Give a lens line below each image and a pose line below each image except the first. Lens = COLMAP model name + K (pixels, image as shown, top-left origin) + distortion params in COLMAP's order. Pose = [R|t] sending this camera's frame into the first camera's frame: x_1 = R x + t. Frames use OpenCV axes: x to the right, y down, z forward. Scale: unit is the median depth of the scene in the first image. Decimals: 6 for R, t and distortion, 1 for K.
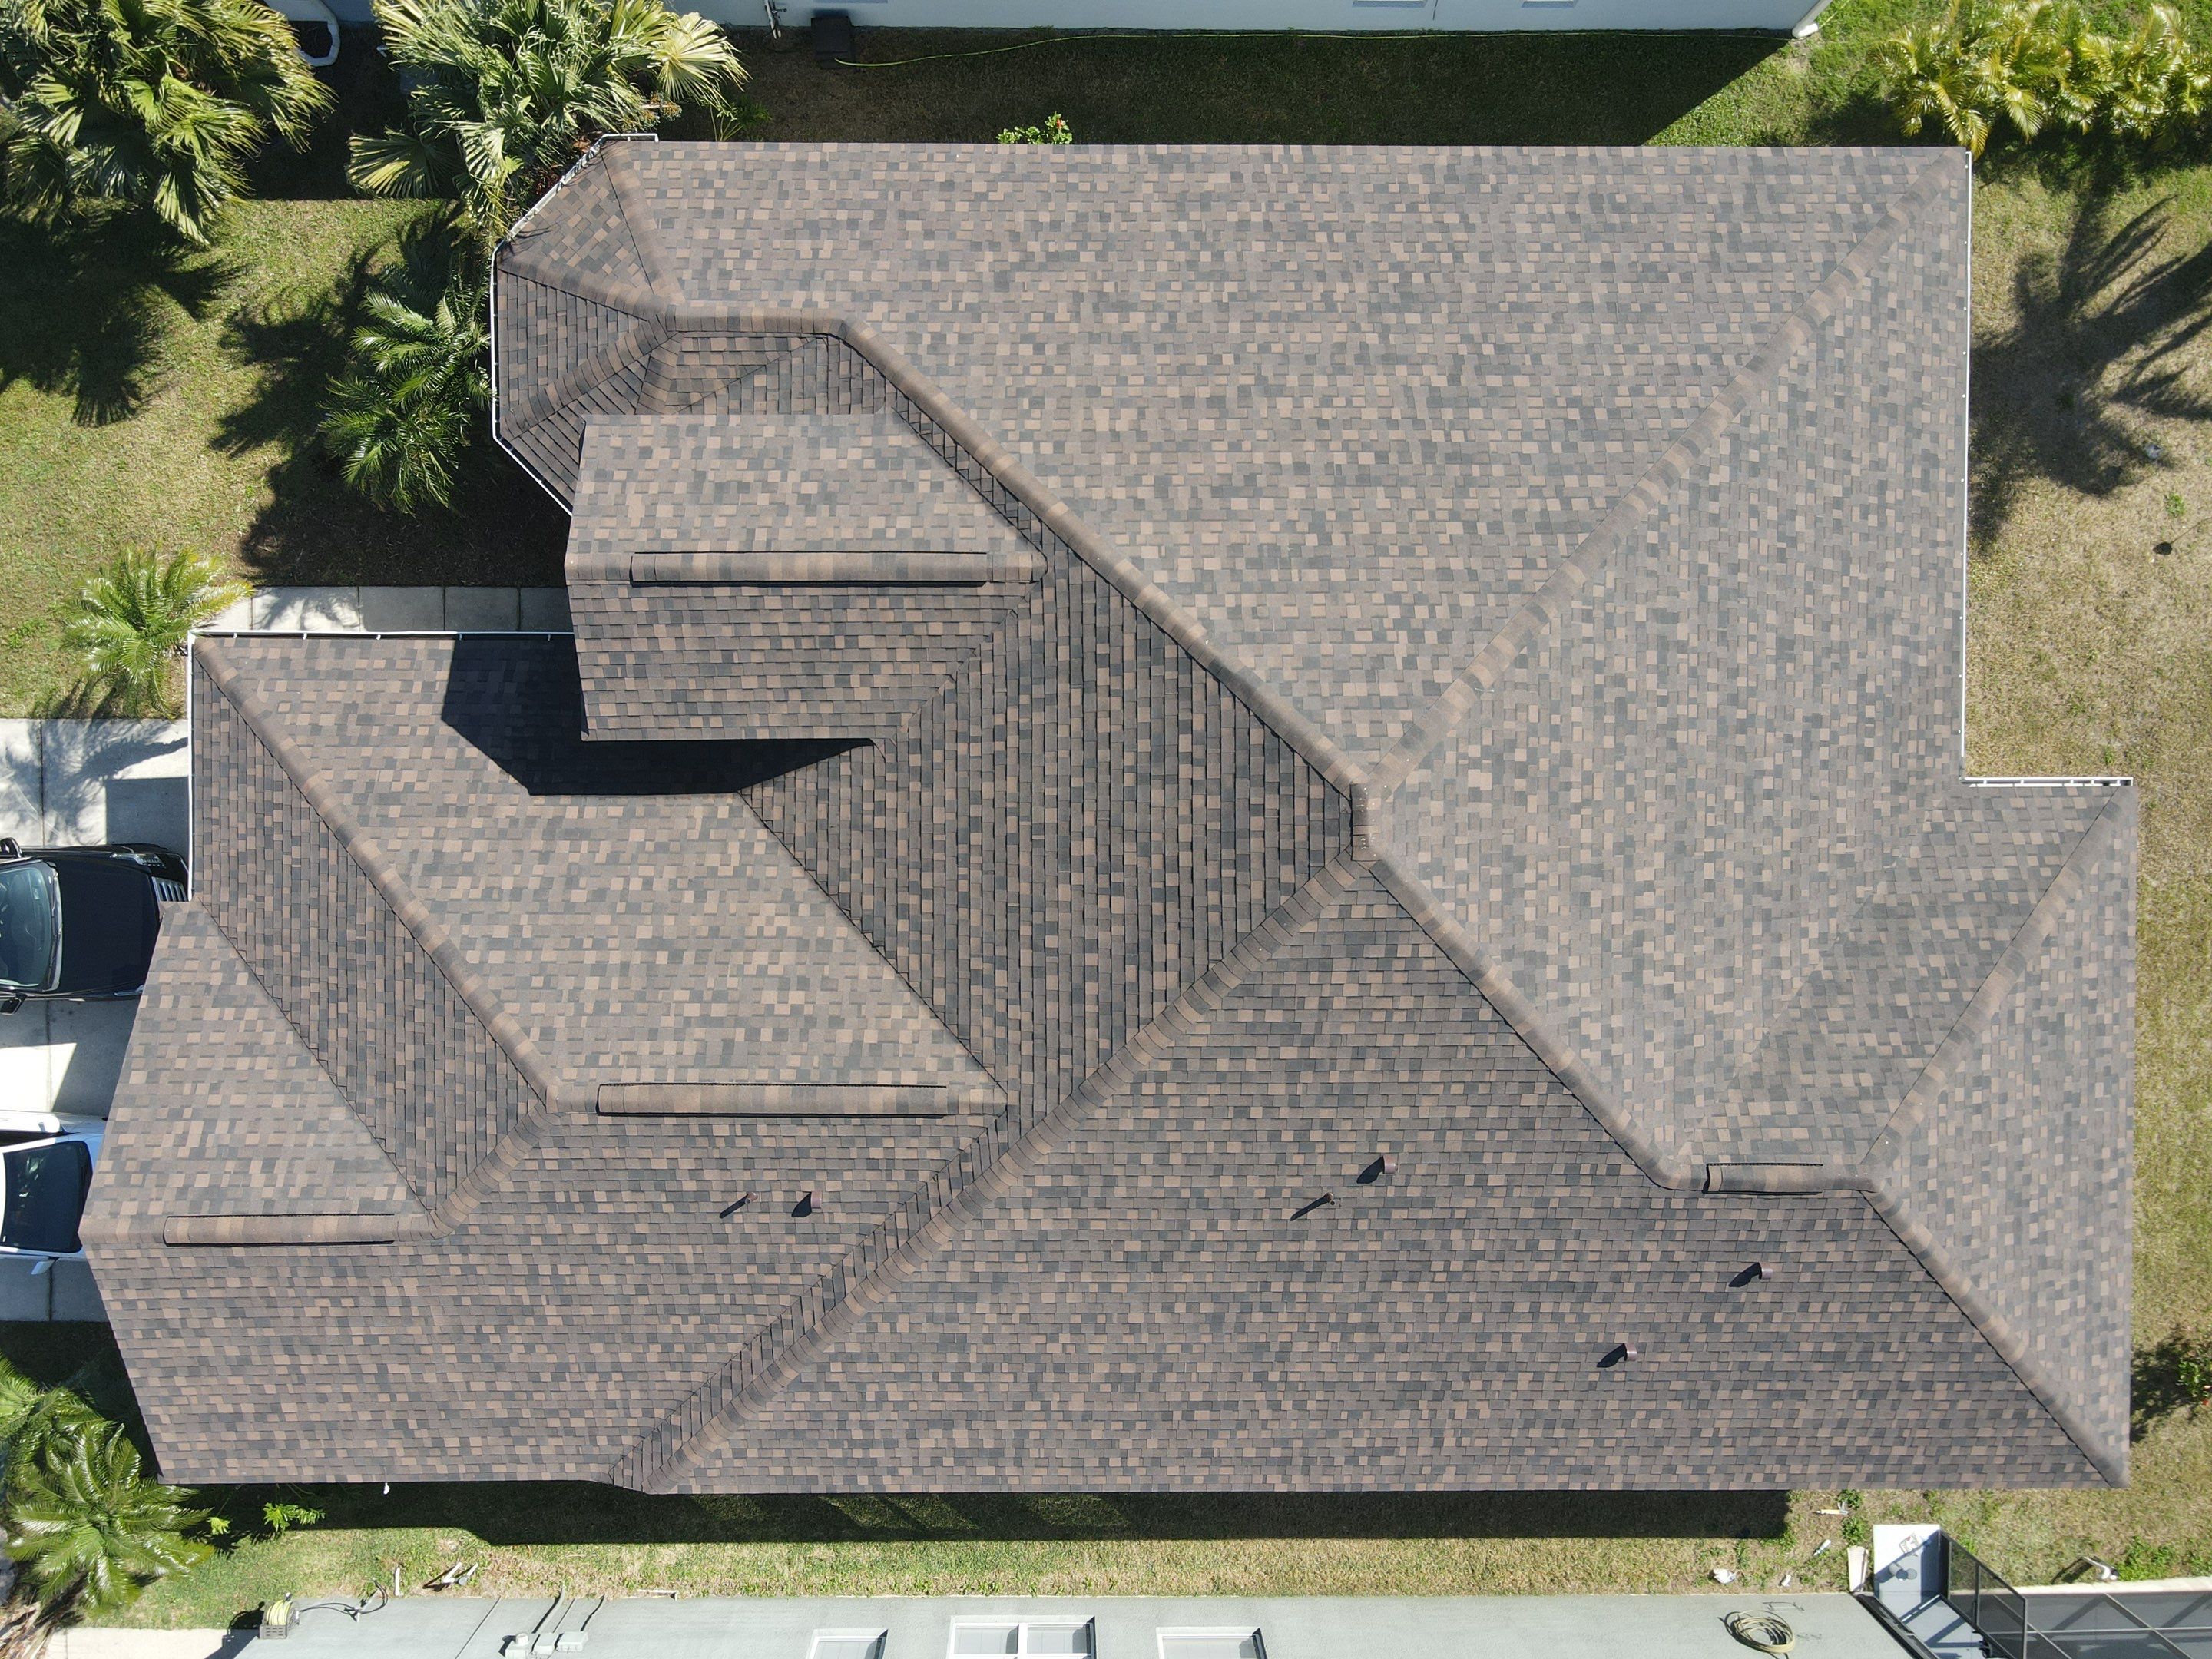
lens RADIAL K [[1606.6, 0, 1080.2], [0, 1606.6, 824.4], [0, 0, 1]] dist [0.007246, 0.021847]
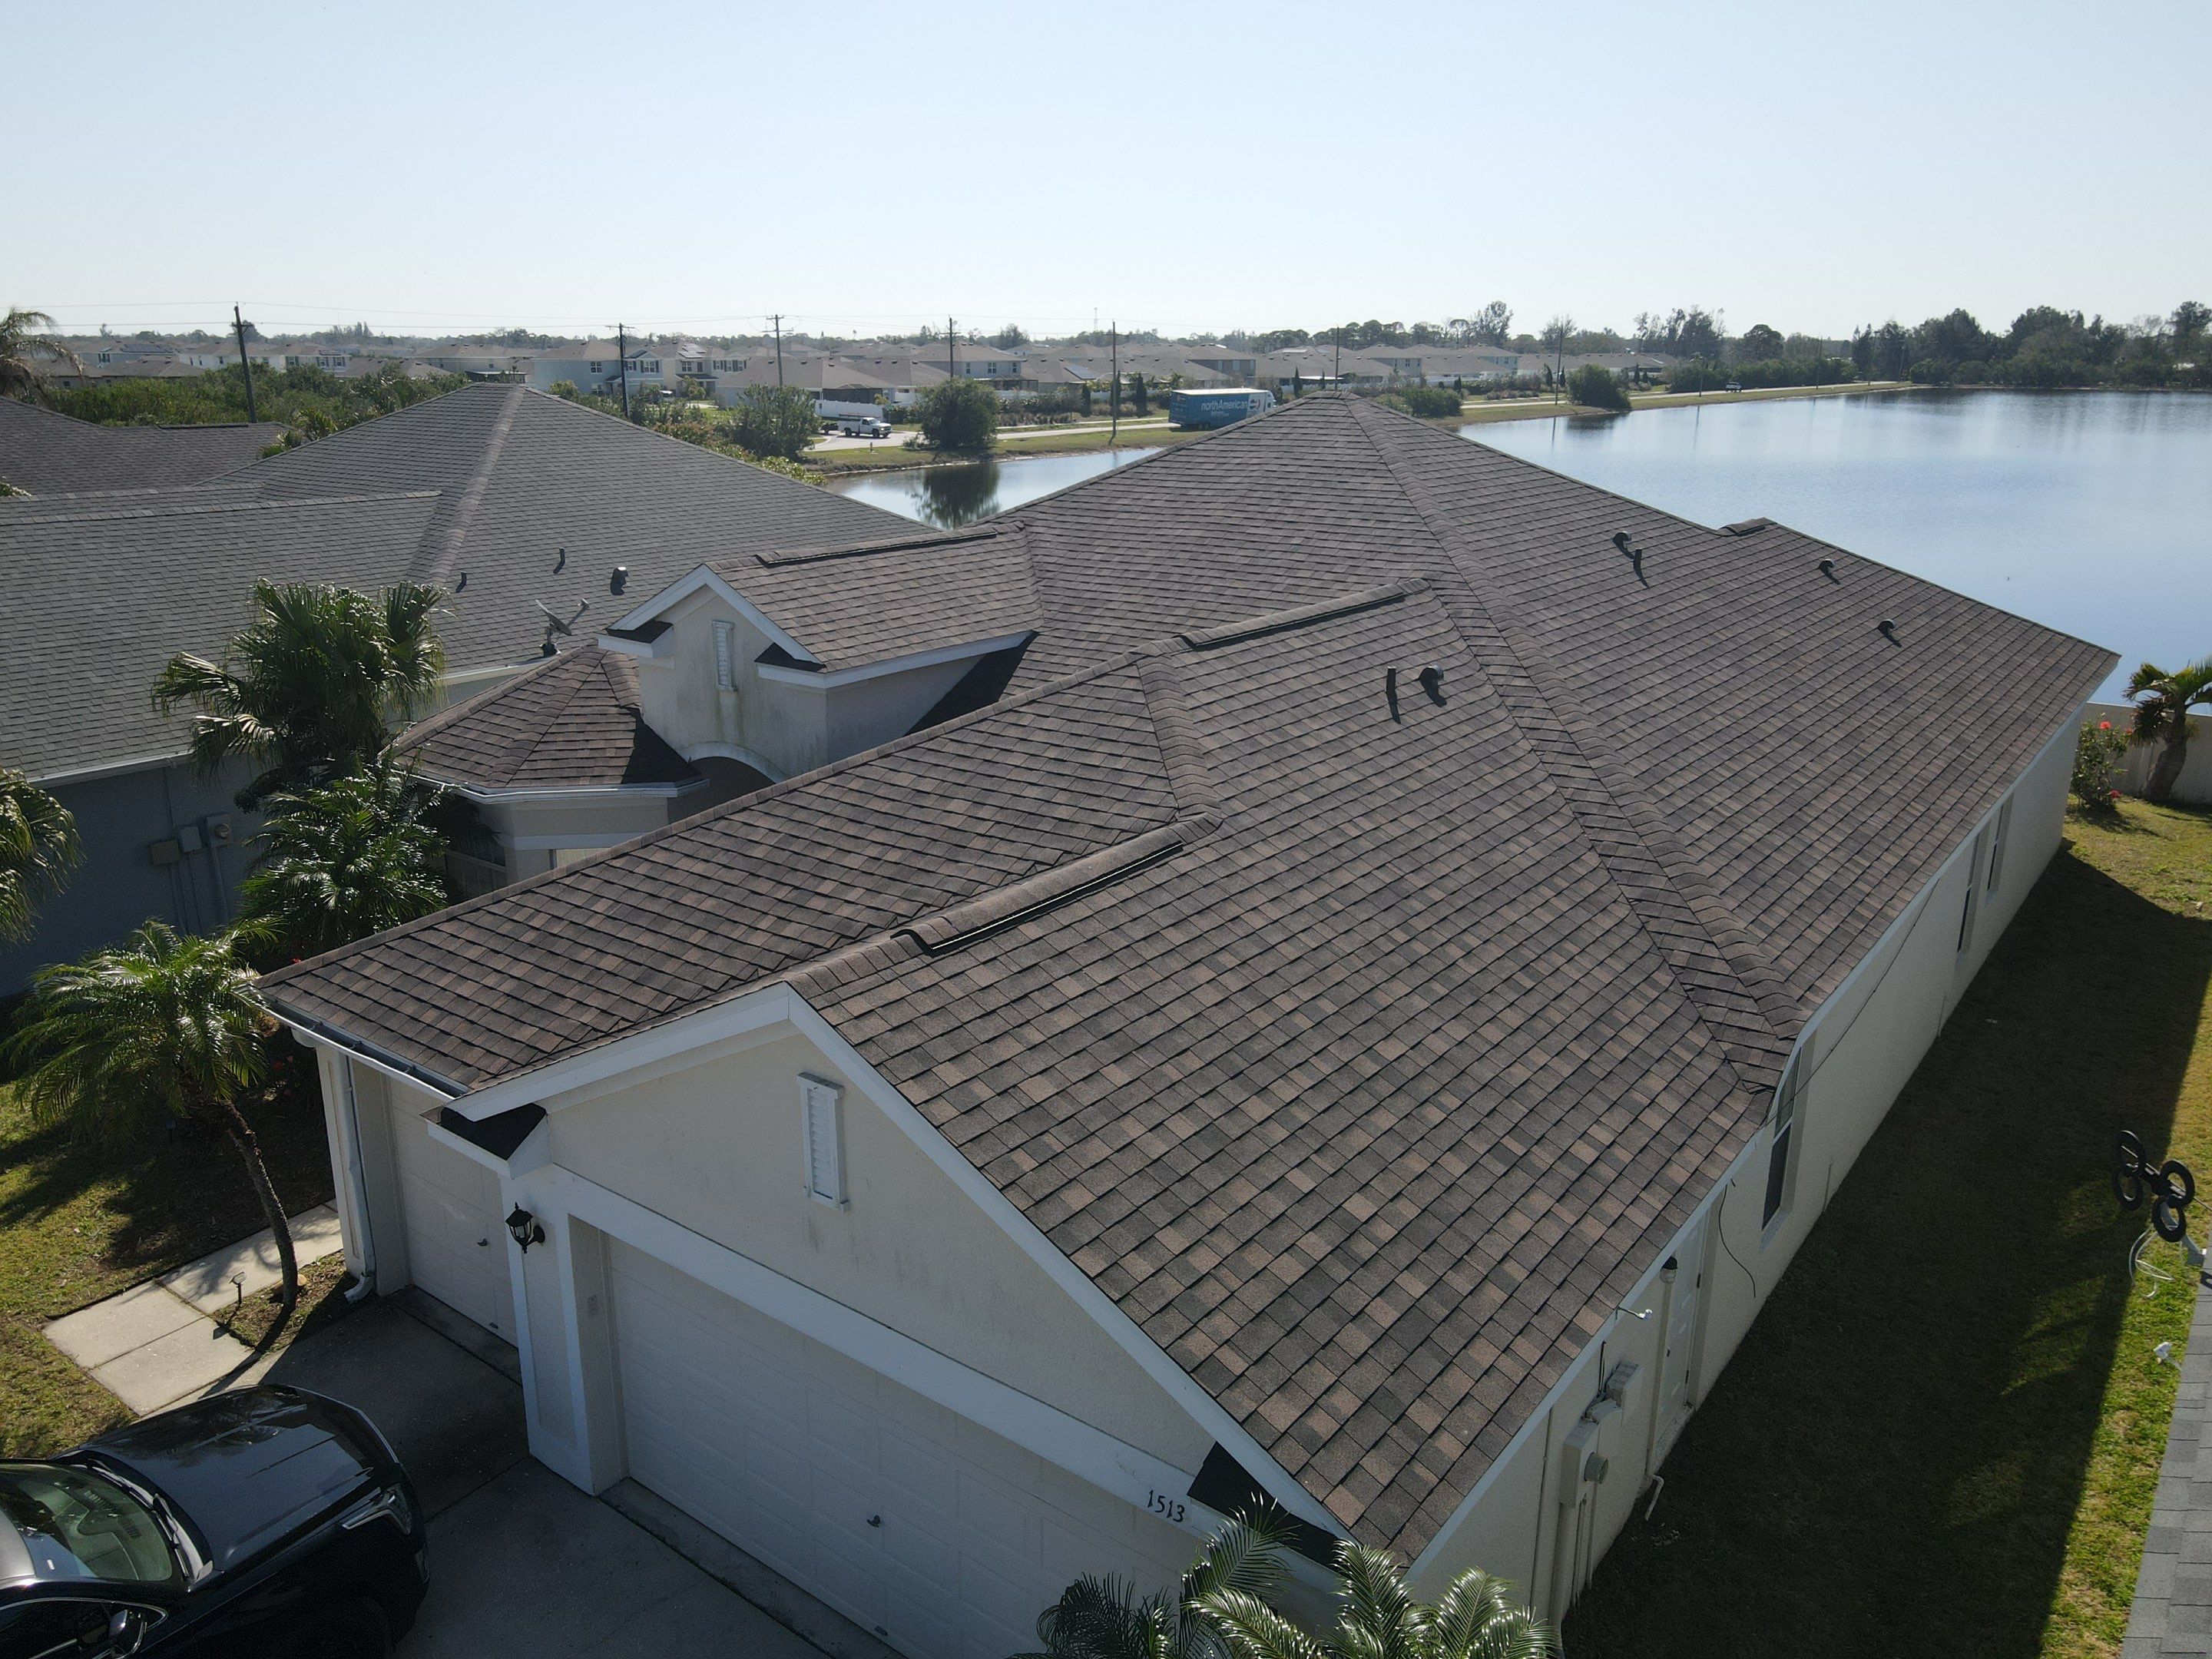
lens RADIAL K [[1608.5, 0, 1076.3], [0, 1608.5, 822.7], [0, 0, 1]] dist [0.030045, -0.036514]
pose [[0.610019, -0.230476, 0.758128, -0.890410], [0.792178, 0.155428, -0.590166, 0.572258], [0.018185, 0.960585, 0.277391, 0.818886]]
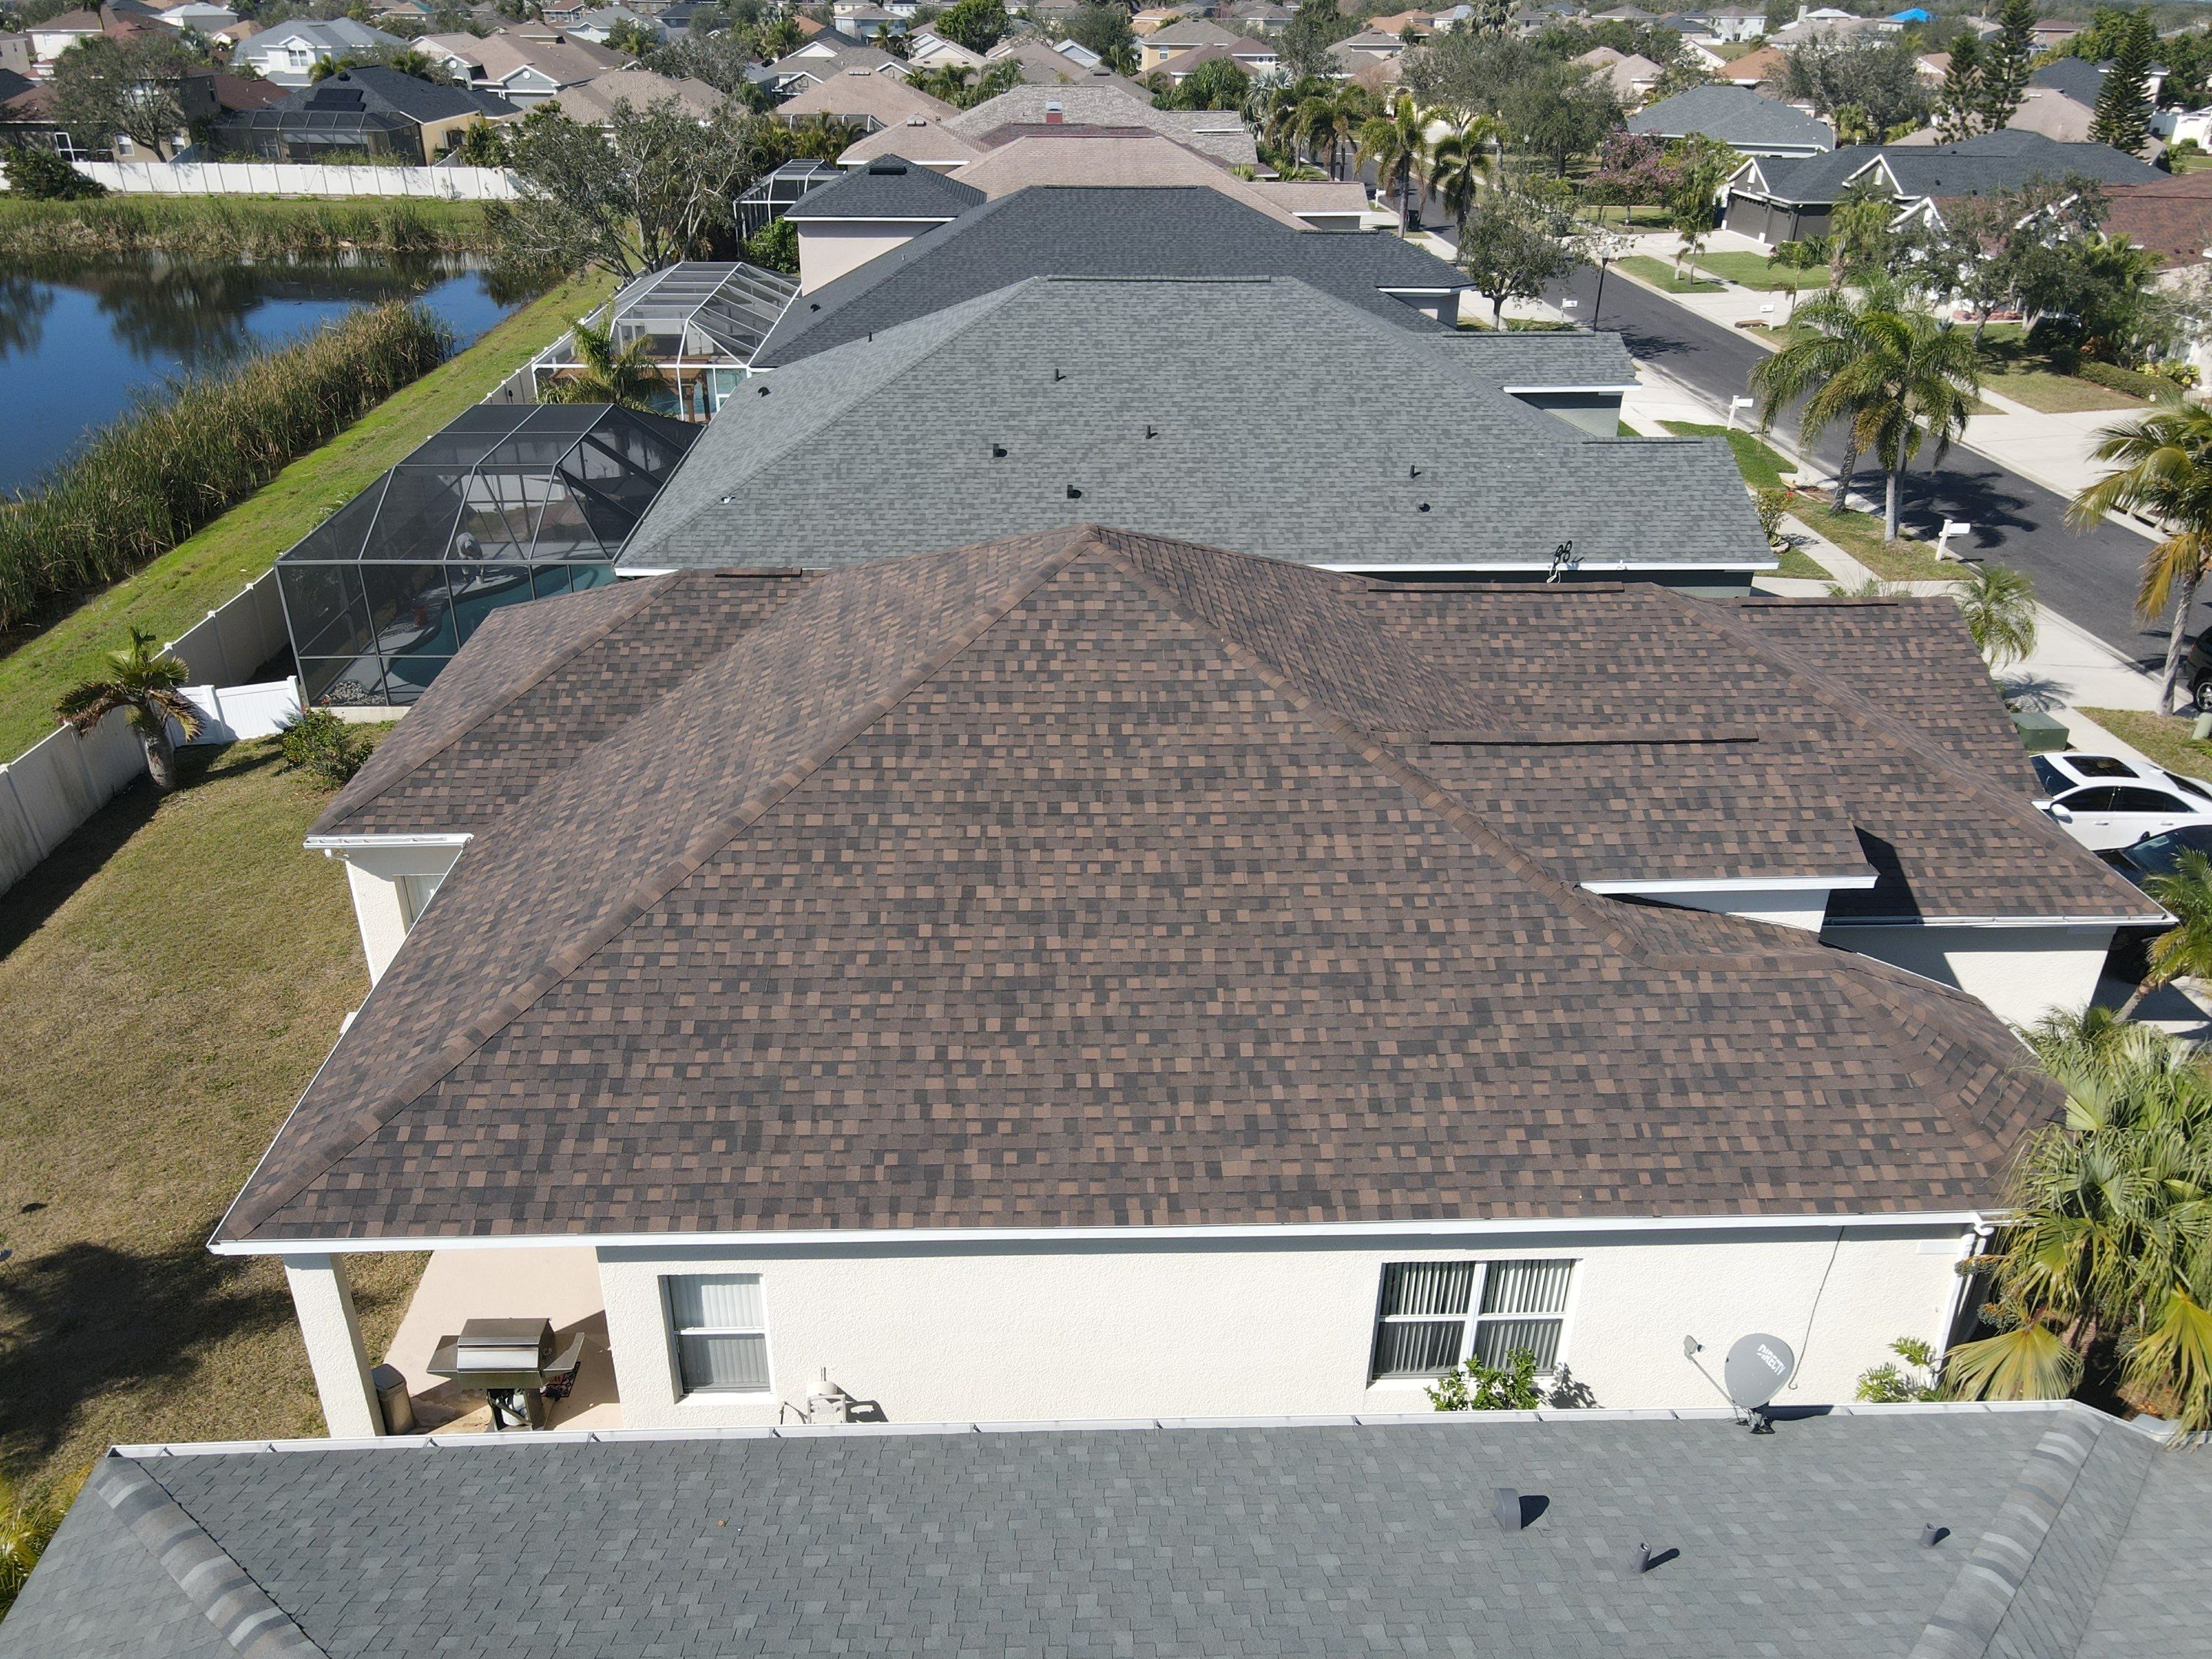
lens RADIAL K [[1620.2, 0, 1069.9], [0, 1620.2, 832.8], [0, 0, 1]] dist [-0.009671, 0.044435]
pose [[-0.999236, -0.002348, -0.039008, 0.206310], [-0.033238, -0.473912, 0.879945, -1.055459], [-0.020553, 0.880569, 0.473472, 0.517883]]
